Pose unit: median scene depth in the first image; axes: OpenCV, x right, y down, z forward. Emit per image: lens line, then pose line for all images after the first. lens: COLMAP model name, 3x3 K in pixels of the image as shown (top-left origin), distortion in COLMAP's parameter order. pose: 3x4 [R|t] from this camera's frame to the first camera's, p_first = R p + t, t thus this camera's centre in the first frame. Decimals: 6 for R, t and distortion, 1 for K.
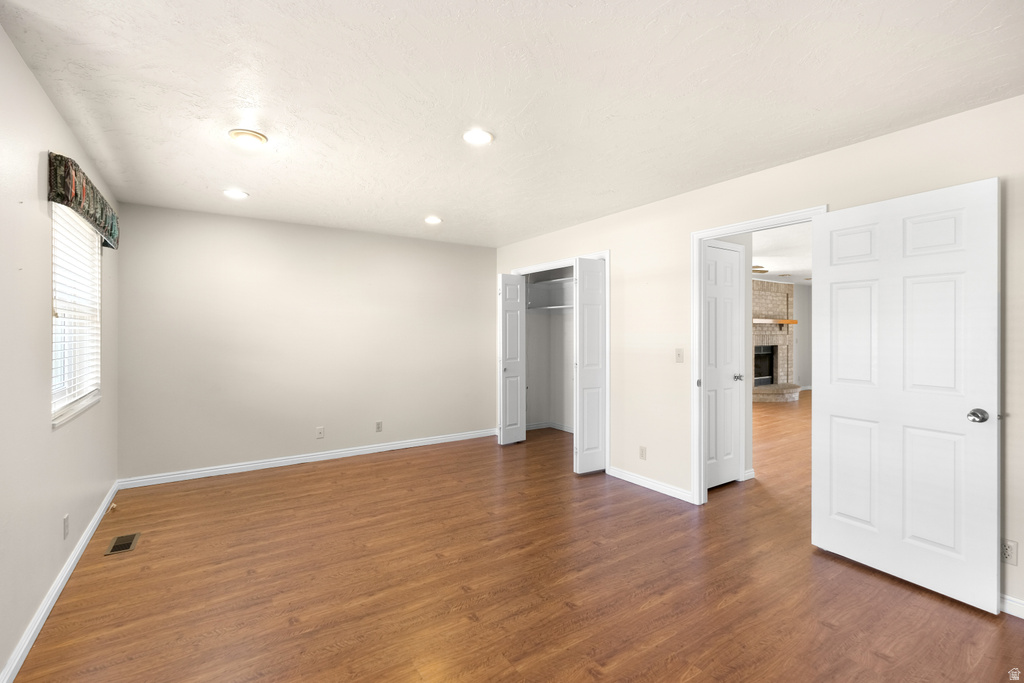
lens RADIAL K [[452.1, 0, 509.4], [0, 452.1, 330.3], [0, 0, 1]] dist [-0.000424, 0.000039]
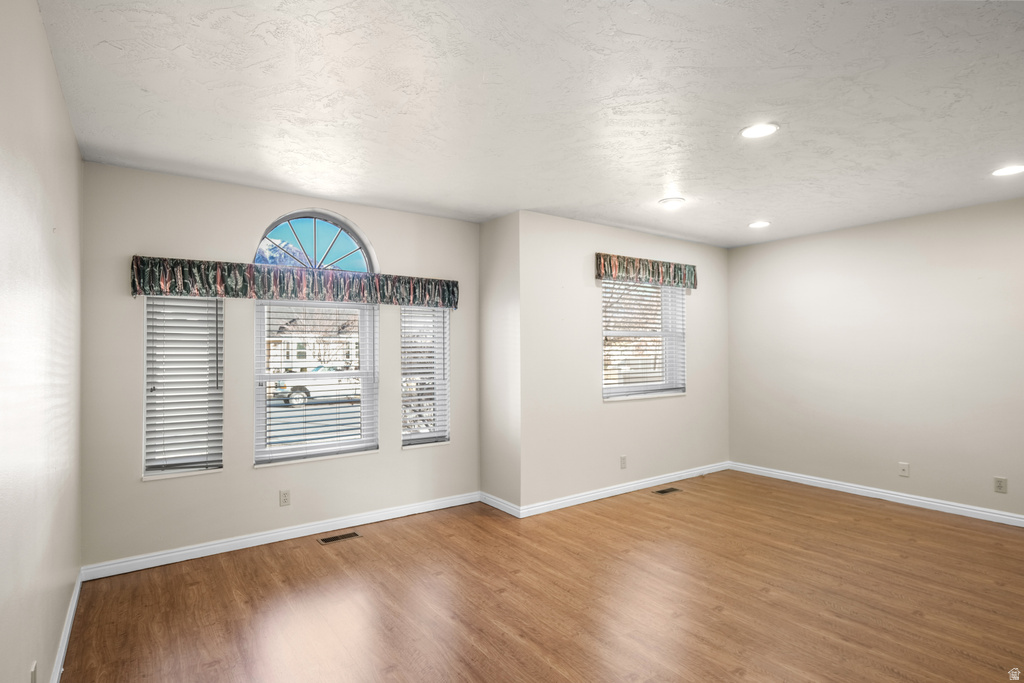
lens RADIAL K [[523.7, 0, 512.0], [0, 523.7, 341.5], [0, 0, 1]] dist [0.000370, 0.000305]
pose [[0.043204, -0.016517, -0.998930, 0.718435], [0.011820, 0.999802, -0.016020, -0.001713], [0.998996, -0.011115, 0.043390, 0.345411]]
